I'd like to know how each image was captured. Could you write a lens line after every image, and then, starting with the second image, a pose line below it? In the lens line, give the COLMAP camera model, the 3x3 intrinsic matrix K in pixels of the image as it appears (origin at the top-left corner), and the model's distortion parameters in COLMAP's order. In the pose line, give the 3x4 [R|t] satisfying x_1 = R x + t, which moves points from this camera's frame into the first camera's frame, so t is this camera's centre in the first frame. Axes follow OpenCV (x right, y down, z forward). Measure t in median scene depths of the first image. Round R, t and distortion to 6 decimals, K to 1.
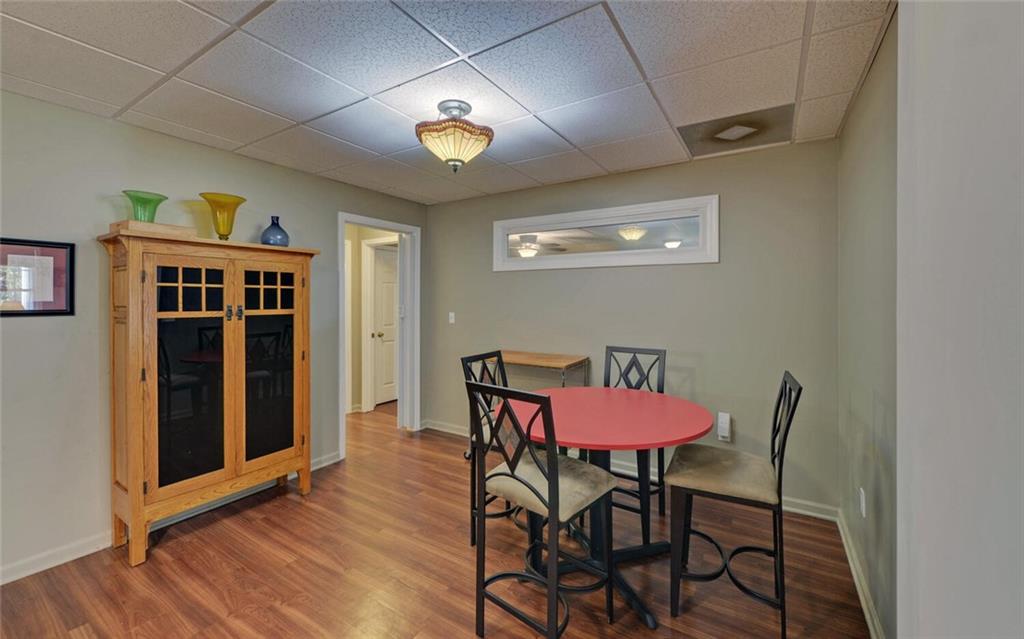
lens RADIAL K [[420.3, 0, 496.0], [0, 420.3, 296.5], [0, 0, 1]] dist [0.001060, -0.005043]
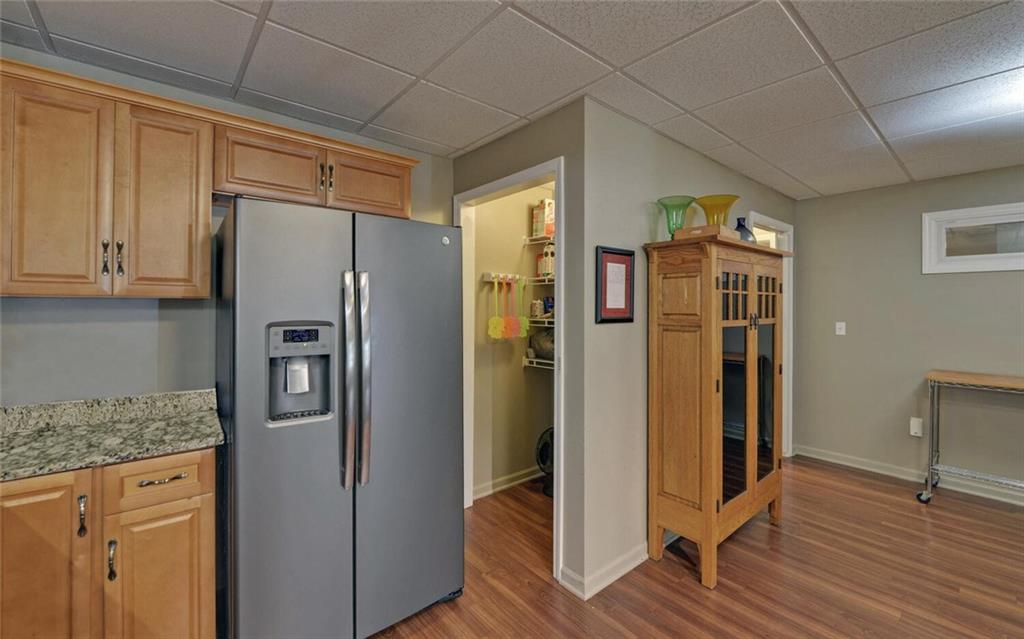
lens RADIAL K [[420.3, 0, 496.0], [0, 420.3, 296.5], [0, 0, 1]] dist [0.001060, -0.005043]
pose [[0.952640, -0.000777, -0.304100, -0.880611], [-0.003534, 0.999901, -0.013625, -0.001776], [0.304080, 0.014054, 0.952543, -0.052763]]
